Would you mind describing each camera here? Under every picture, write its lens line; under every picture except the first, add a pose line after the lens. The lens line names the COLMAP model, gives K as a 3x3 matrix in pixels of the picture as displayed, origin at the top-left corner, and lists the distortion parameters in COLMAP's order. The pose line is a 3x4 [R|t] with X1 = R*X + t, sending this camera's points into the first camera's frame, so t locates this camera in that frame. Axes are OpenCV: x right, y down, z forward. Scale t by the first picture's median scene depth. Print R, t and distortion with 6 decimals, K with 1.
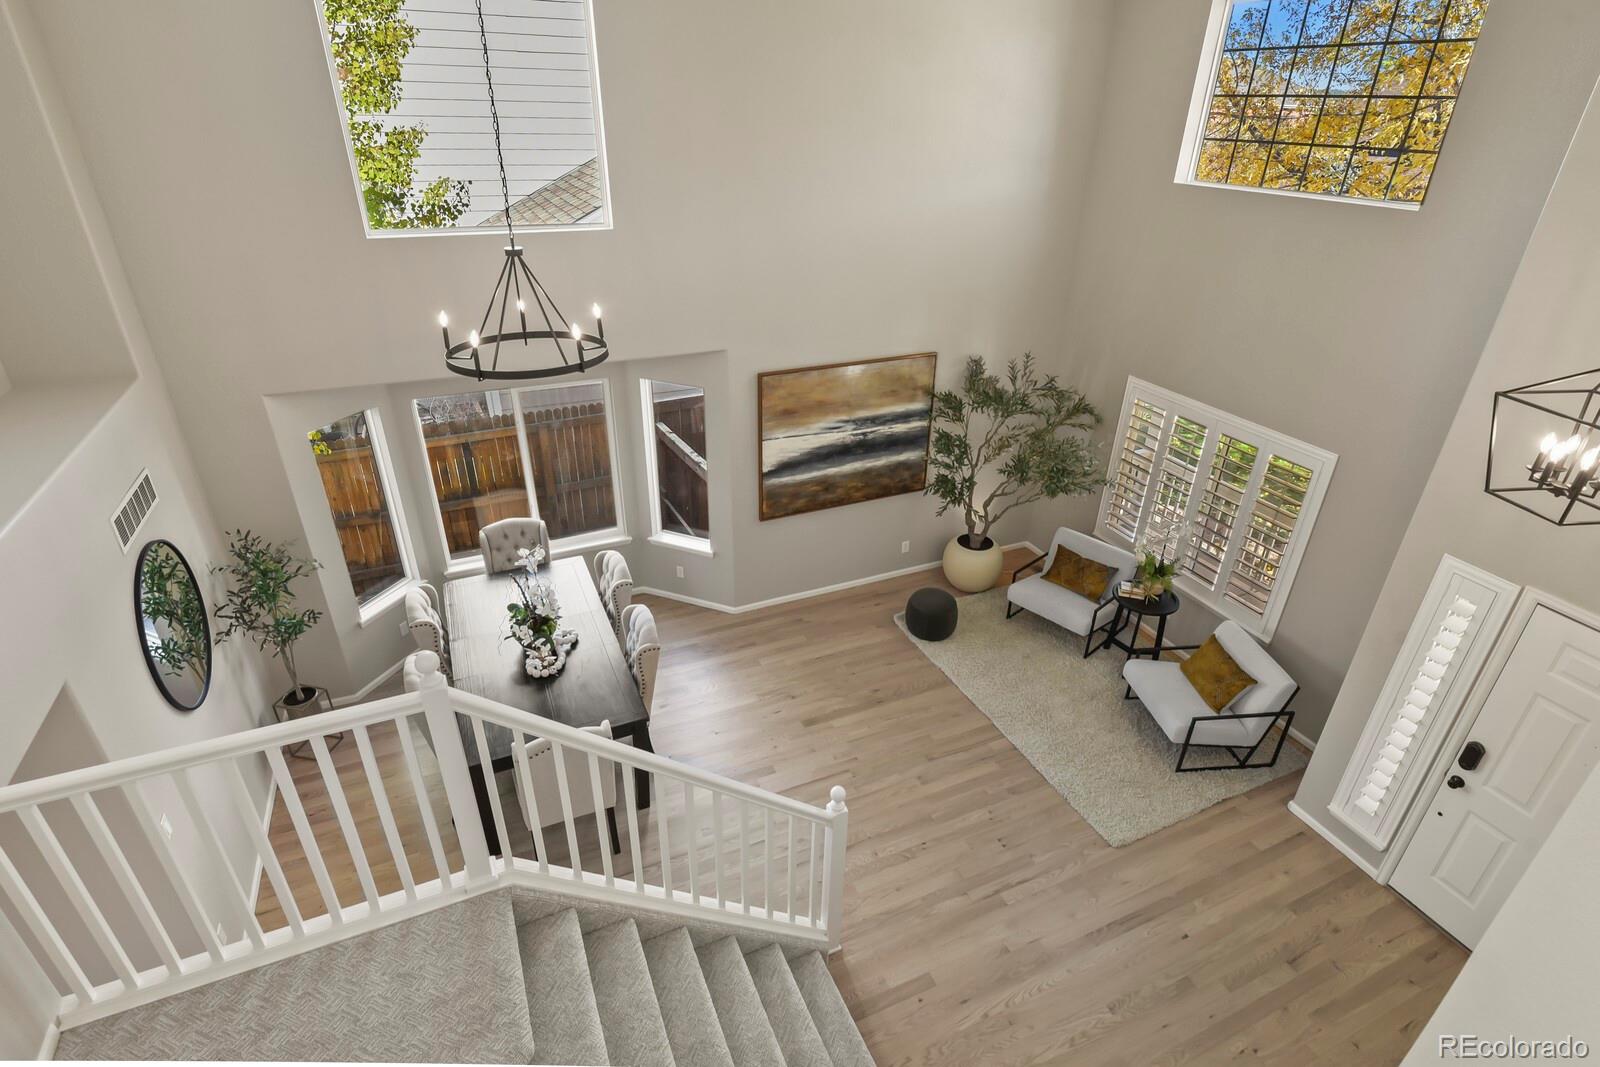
lens RADIAL K [[782.0, 0, 807.5], [0, 782.0, 530.9], [0, 0, 1]] dist [0.001079, -0.008710]
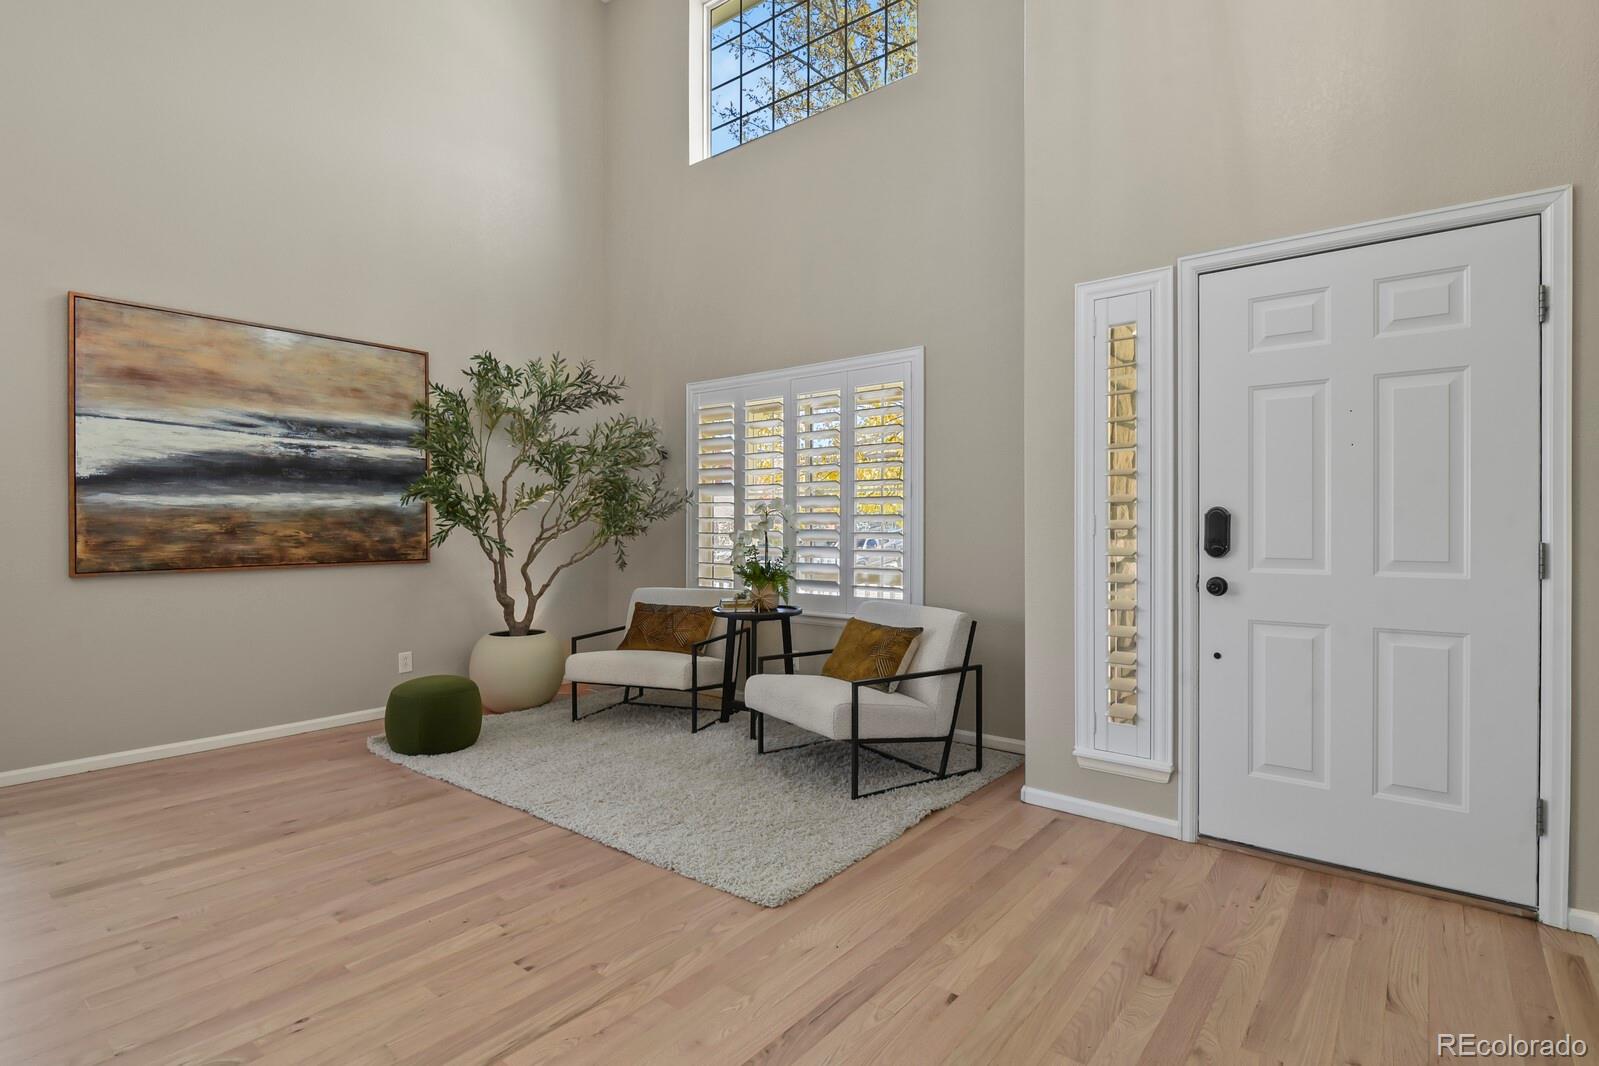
lens RADIAL K [[781.5, 0, 807.0], [0, 781.5, 530.4], [0, 0, 1]] dist [0.001079, -0.008710]
pose [[0.888563, -0.021700, 0.458242, 0.156503], [0.229952, 0.885401, -0.403964, 0.314504], [-0.396962, 0.464321, 0.791724, 0.402808]]
